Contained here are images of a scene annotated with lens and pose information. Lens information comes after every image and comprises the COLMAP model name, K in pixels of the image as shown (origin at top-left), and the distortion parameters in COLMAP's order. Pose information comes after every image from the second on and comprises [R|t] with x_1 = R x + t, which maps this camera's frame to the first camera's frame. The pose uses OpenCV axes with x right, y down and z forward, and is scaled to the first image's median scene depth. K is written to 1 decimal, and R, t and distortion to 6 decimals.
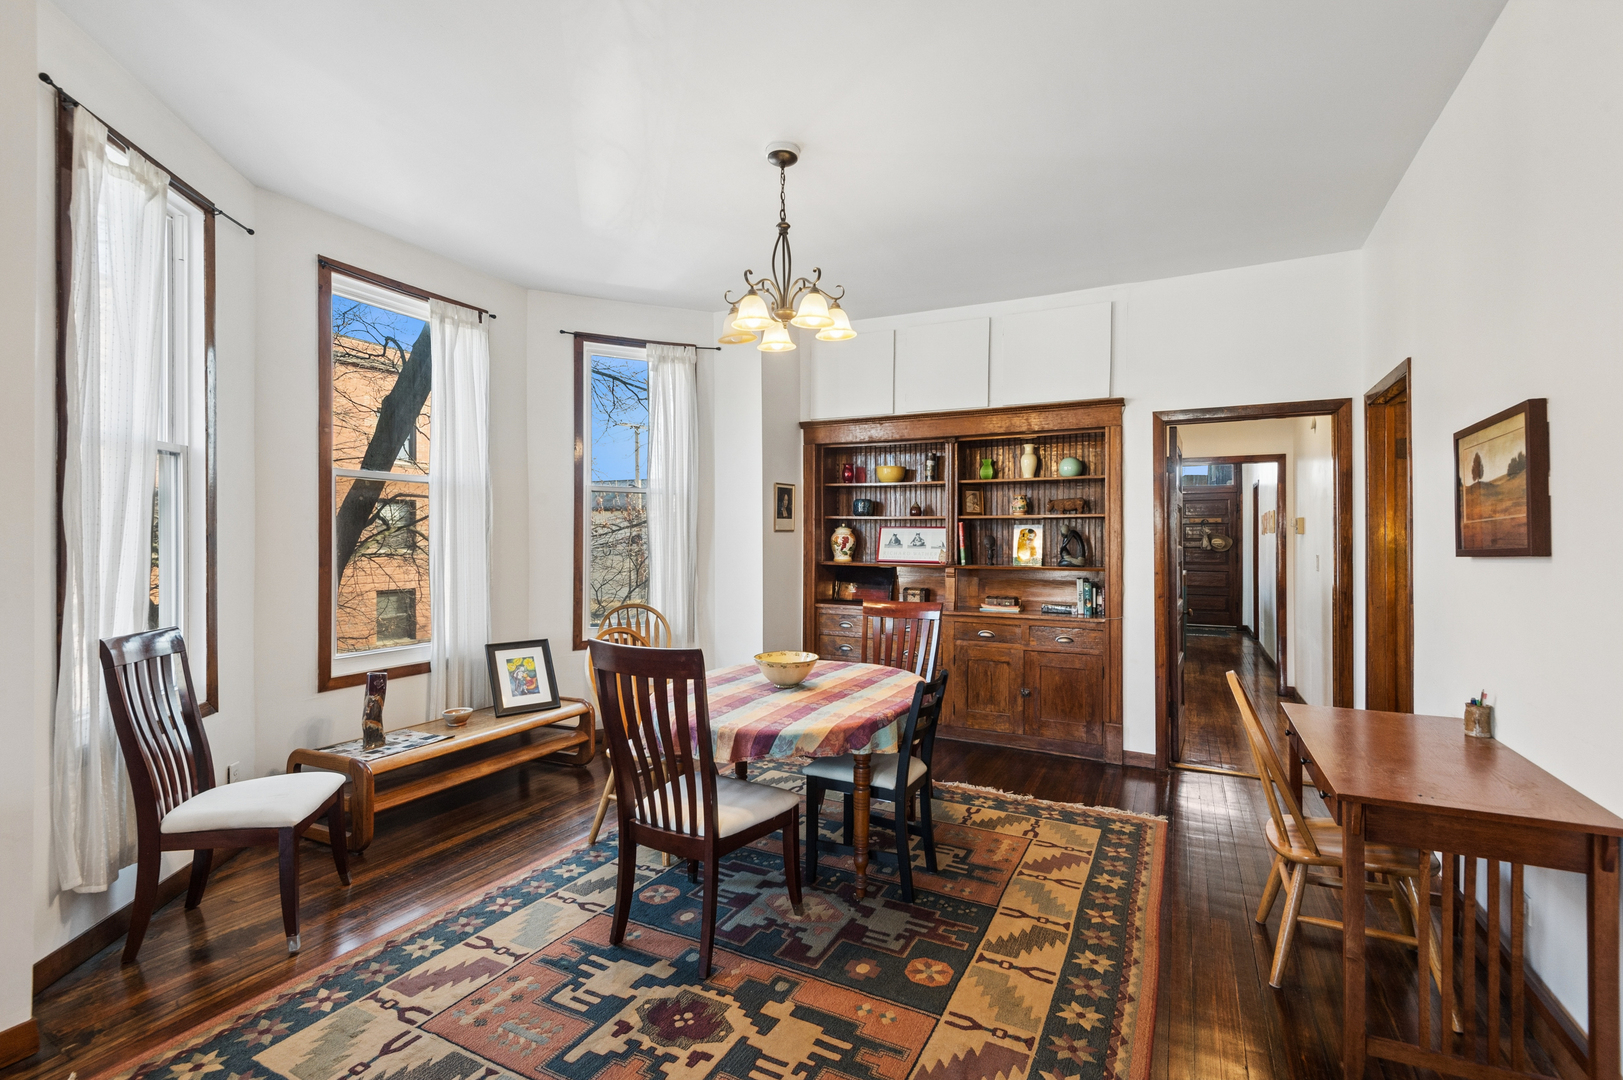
lens RADIAL K [[747.4, 0, 802.9], [0, 747.4, 542.1], [0, 0, 1]] dist [0.039666, -0.029840]
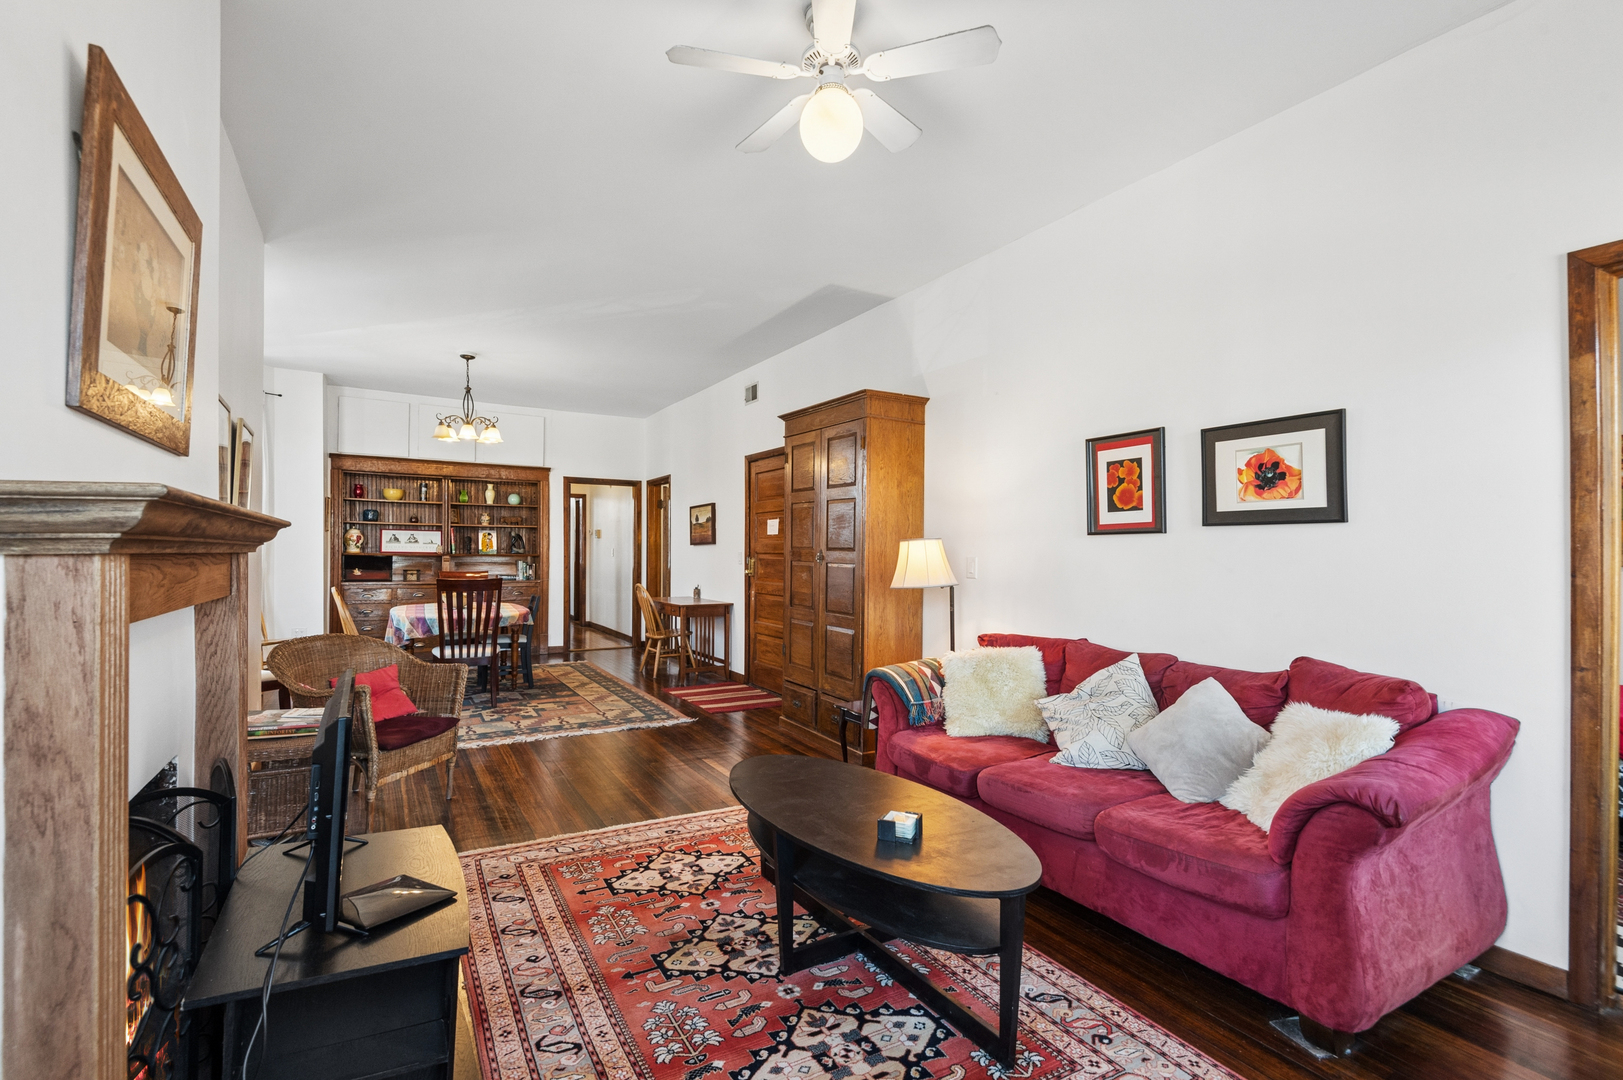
lens RADIAL K [[747.4, 0, 802.9], [0, 747.4, 542.1], [0, 0, 1]] dist [0.039666, -0.029840]
pose [[0.553570, 0.011706, 0.832720, -0.776982], [-0.006814, 0.999931, -0.009526, 0.015928], [-0.832775, -0.000401, 0.553612, -0.589057]]
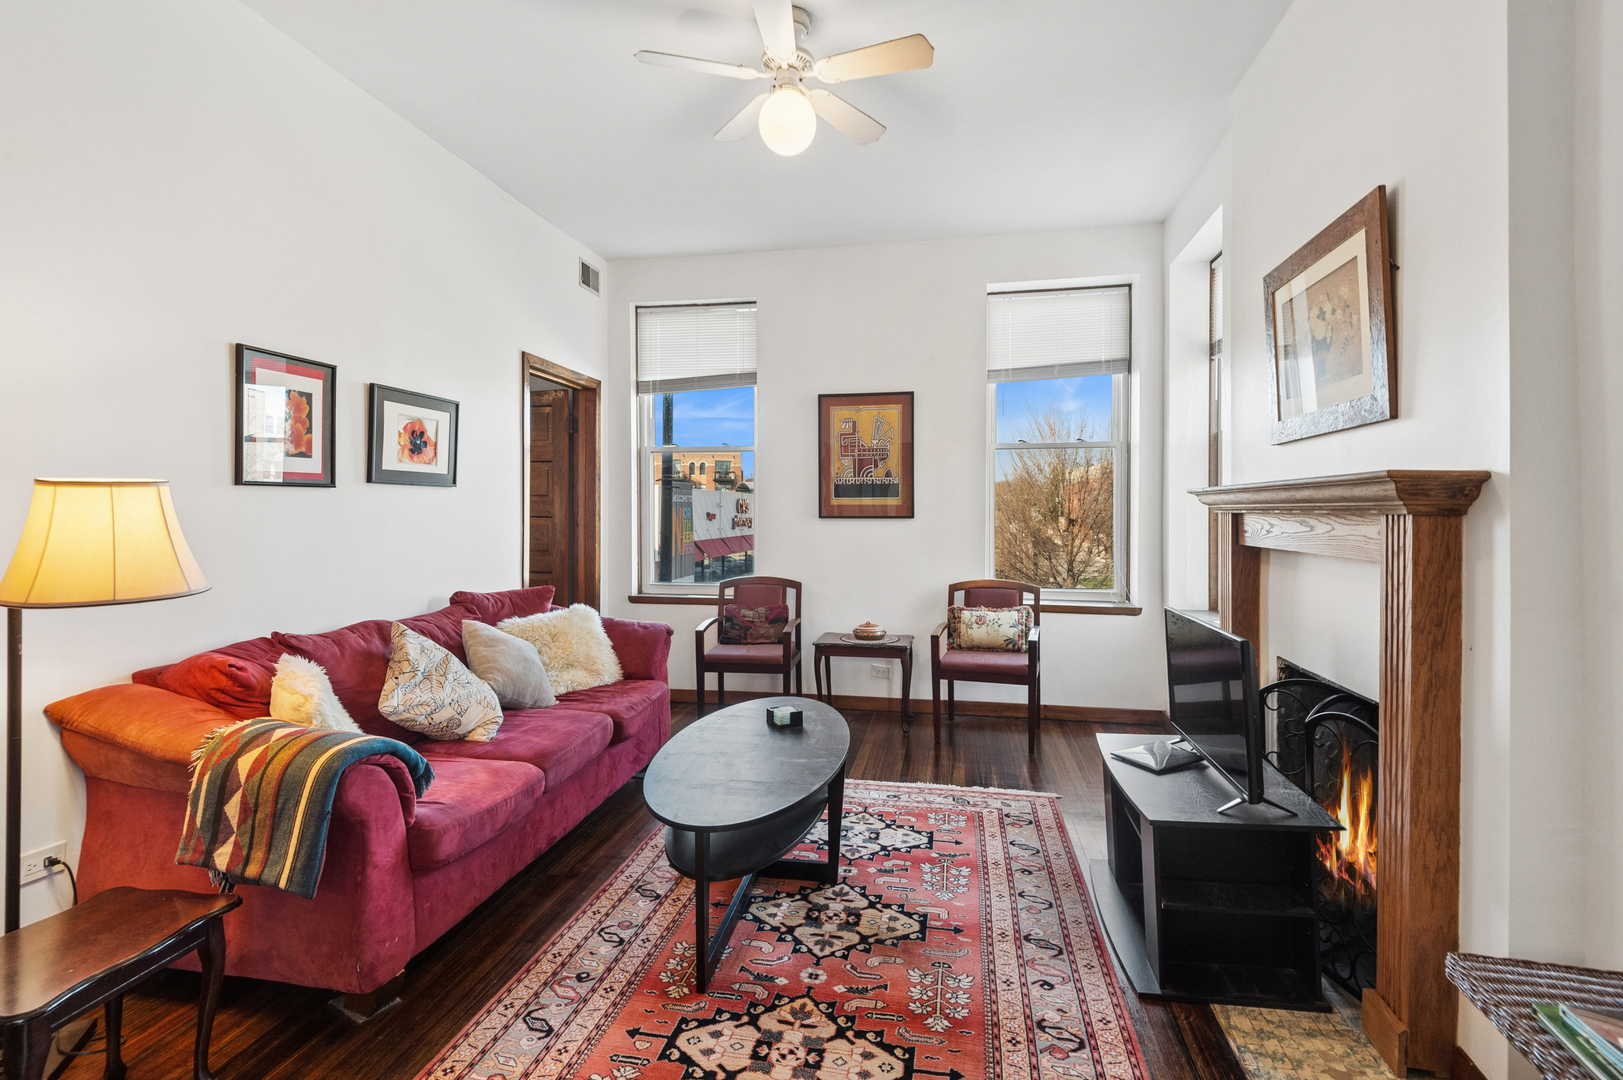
lens RADIAL K [[760.0, 0, 811.8], [0, 760.0, 515.9], [0, 0, 1]] dist [0.042765, -0.031846]
pose [[-0.960580, 0.000353, -0.278004, -0.237220], [-0.000304, 0.999997, 0.002318, 0.019435], [0.278004, 0.002311, -0.960577, 0.175626]]
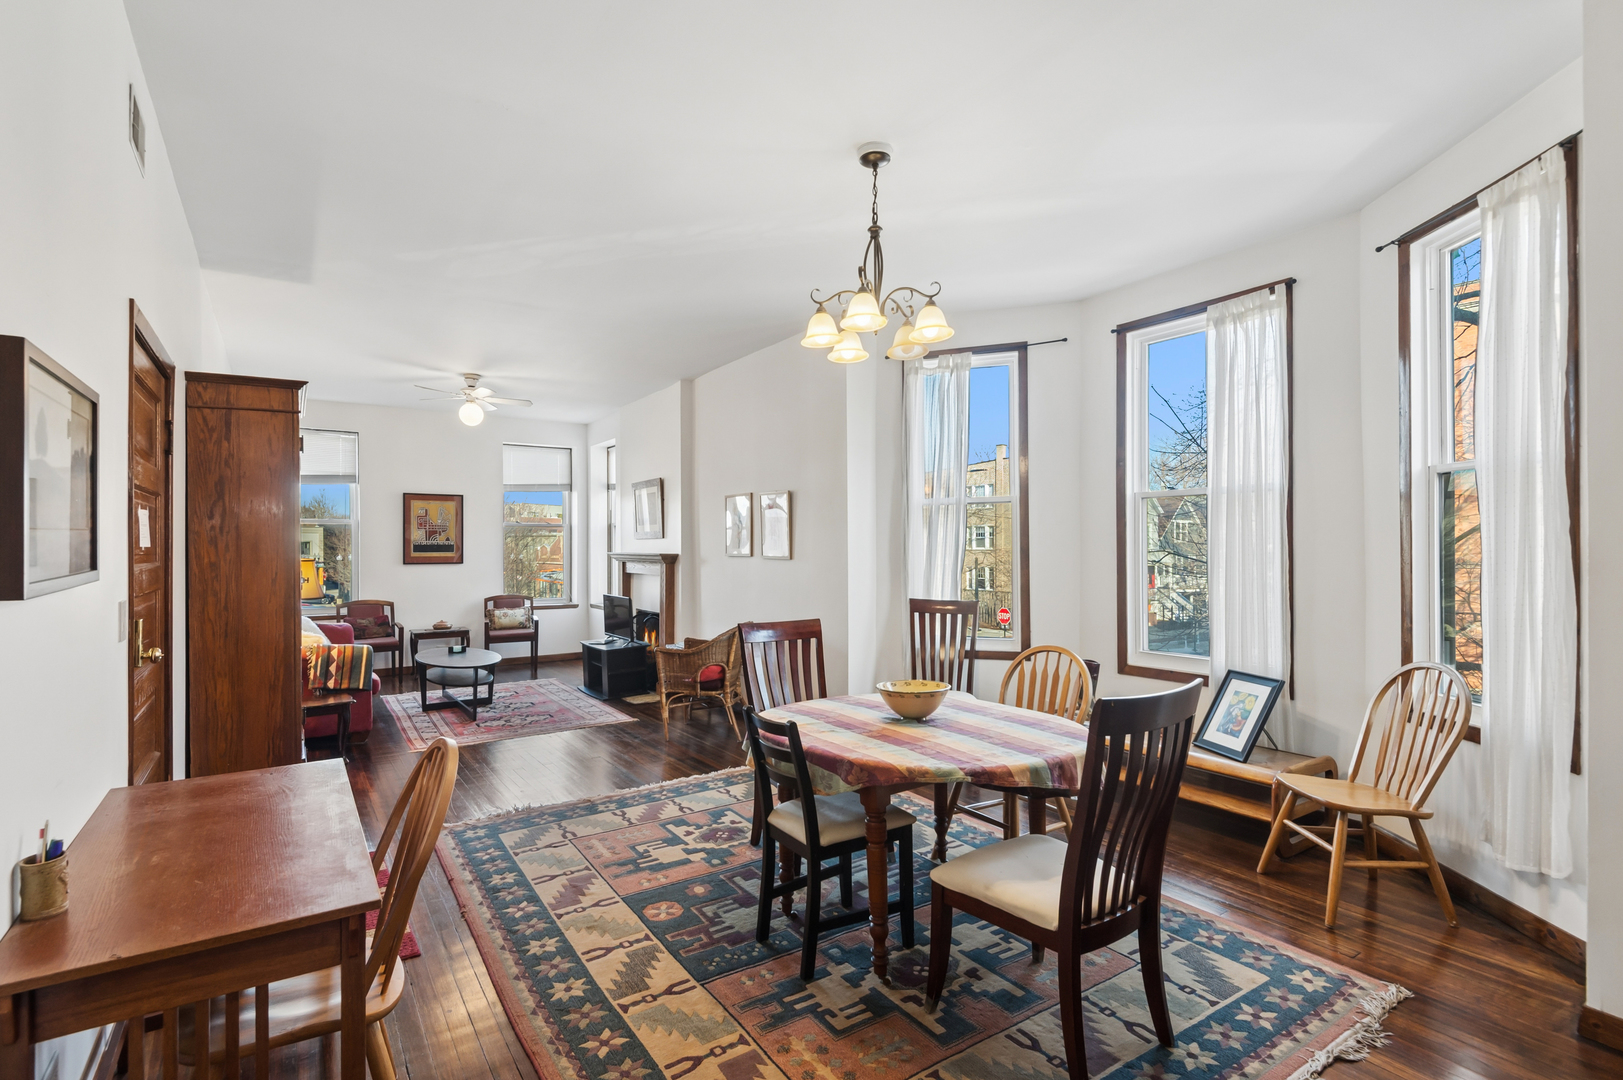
lens RADIAL K [[770.1, 0, 795.4], [0, 770.1, 545.0], [0, 0, 1]] dist [0.063892, -0.033443]
pose [[-0.502640, -0.003083, -0.864491, 0.548037], [0.002836, 0.999982, -0.005215, -0.007083], [0.864491, -0.005074, -0.502622, 0.866263]]
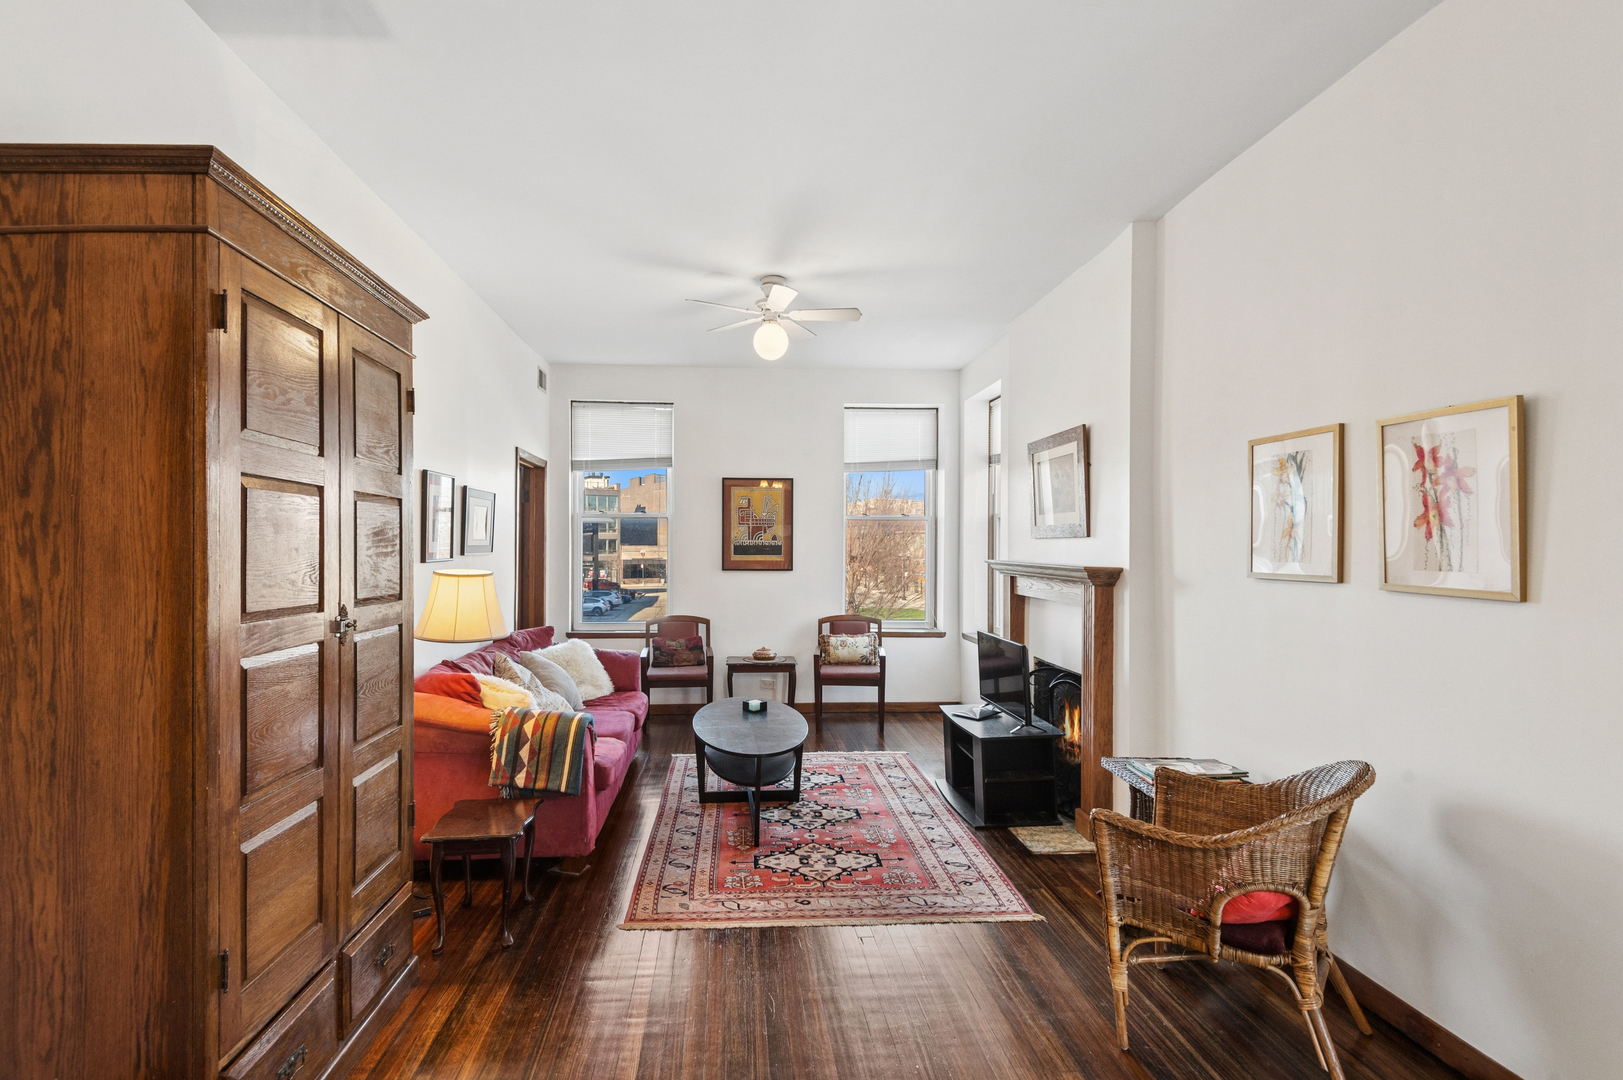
lens RADIAL K [[772.1, 0, 771.0], [0, 772.1, 546.8], [0, 0, 1]] dist [0.044389, -0.033730]
pose [[-0.866376, -0.002968, -0.499384, 0.071251], [-0.004027, 0.999991, 0.001044, -0.018064], [0.499376, 0.002915, -0.866380, 0.426375]]
